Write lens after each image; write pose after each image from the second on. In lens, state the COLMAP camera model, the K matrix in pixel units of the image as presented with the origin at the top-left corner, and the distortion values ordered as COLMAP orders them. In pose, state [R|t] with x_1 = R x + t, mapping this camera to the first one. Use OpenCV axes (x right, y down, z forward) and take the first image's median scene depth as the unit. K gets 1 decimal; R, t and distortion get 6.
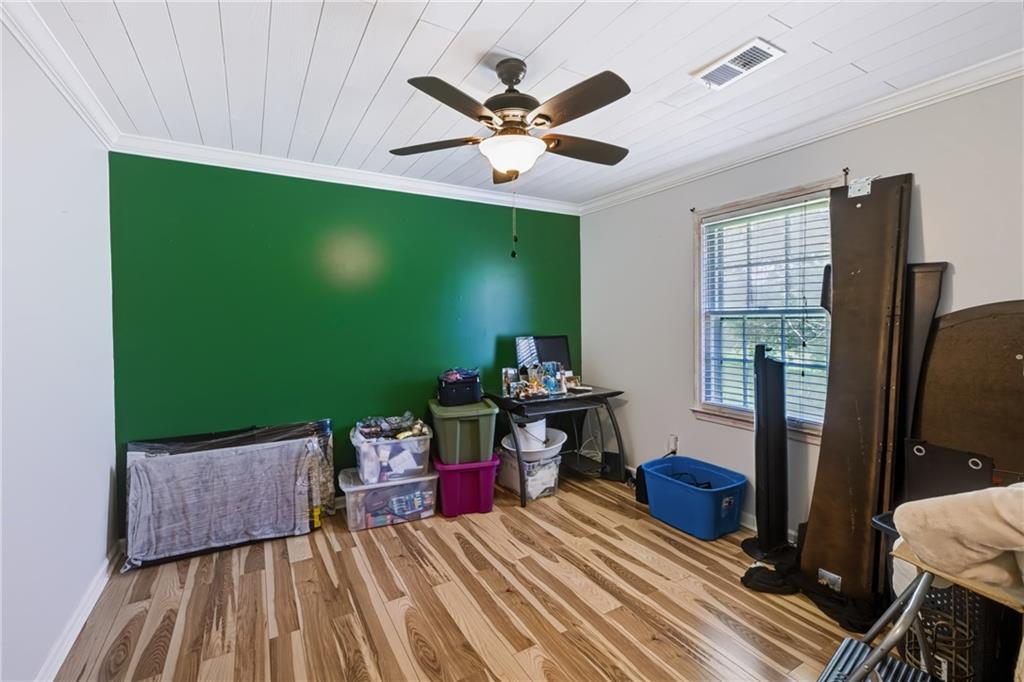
lens RADIAL K [[447.2, 0, 499.4], [0, 447.2, 333.2], [0, 0, 1]] dist [0.001982, 0.000231]
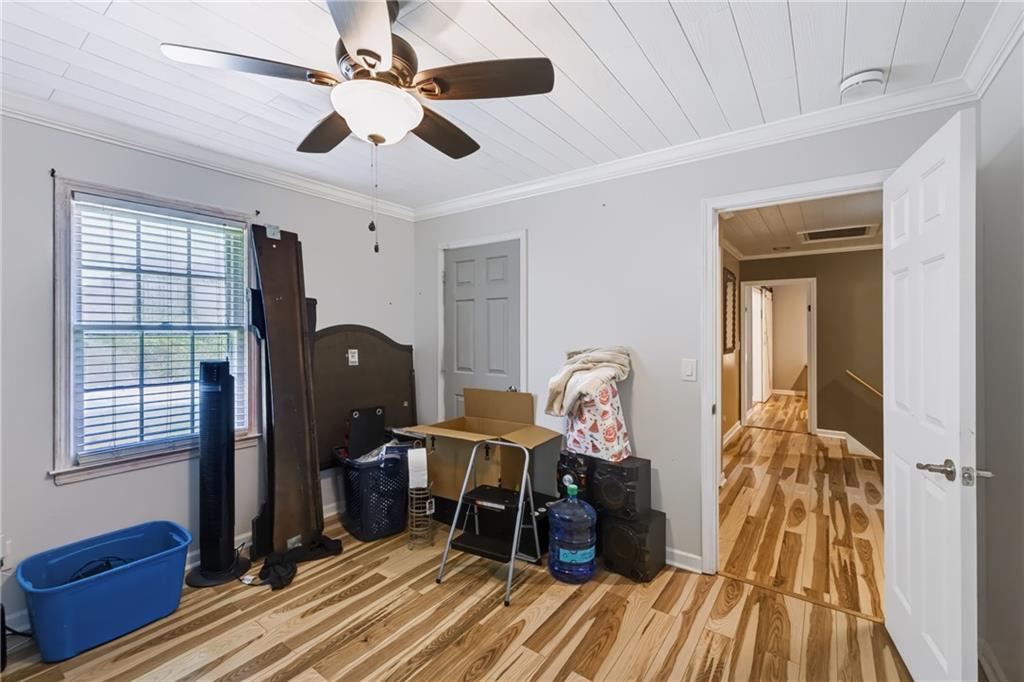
lens RADIAL K [[447.2, 0, 499.4], [0, 447.2, 333.2], [0, 0, 1]] dist [0.001982, 0.000231]
pose [[-0.415485, 0.000798, 0.909600, -0.616265], [0.031885, 0.999398, 0.013688, -0.033867], [-0.909041, 0.034690, -0.415260, 0.939736]]
